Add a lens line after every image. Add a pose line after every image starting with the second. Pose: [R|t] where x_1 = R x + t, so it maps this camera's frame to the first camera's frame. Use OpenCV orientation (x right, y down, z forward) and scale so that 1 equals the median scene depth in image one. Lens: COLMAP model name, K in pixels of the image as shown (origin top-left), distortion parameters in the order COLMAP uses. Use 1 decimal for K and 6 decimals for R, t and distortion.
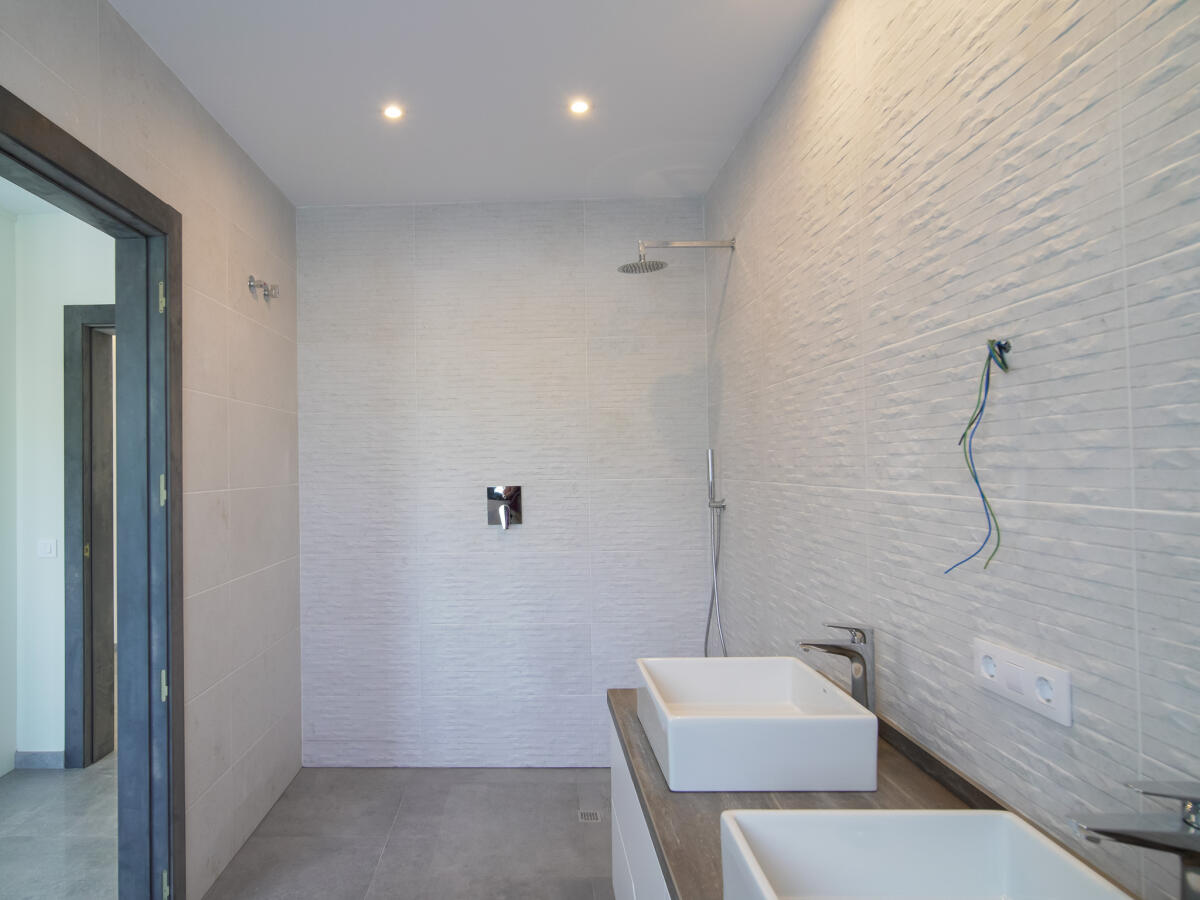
lens RADIAL K [[748.5, 0, 600.0], [0, 748.5, 450.0], [0, 0, 1]] dist [0.000163, -0.000745]
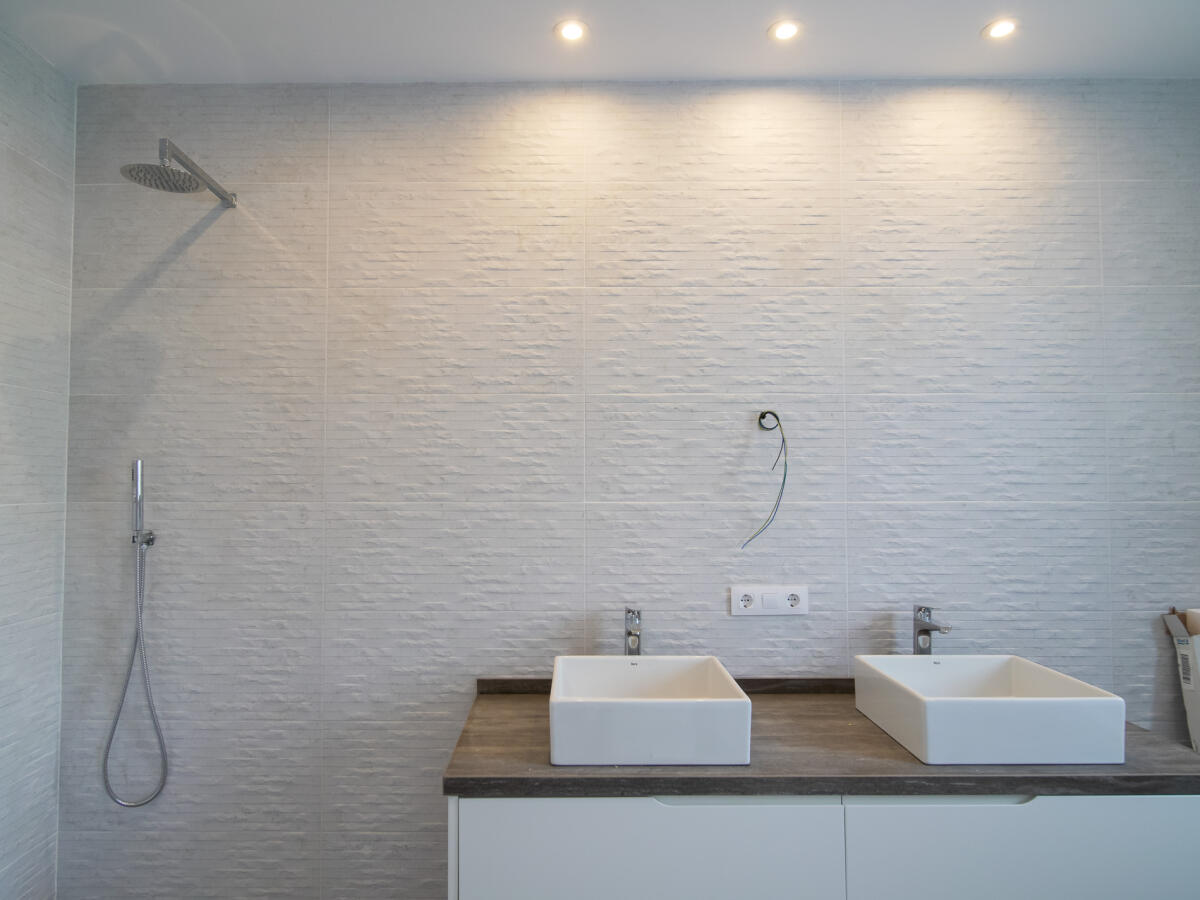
lens RADIAL K [[720.4, 0, 600.0], [0, 720.4, 450.0], [0, 0, 1]] dist [-0.003020, -0.000570]
pose [[0.080439, 0.052832, 0.995358, -1.117206], [-0.019187, 0.998491, -0.051448, 0.036354], [-0.996575, -0.014959, 0.081332, 1.166327]]
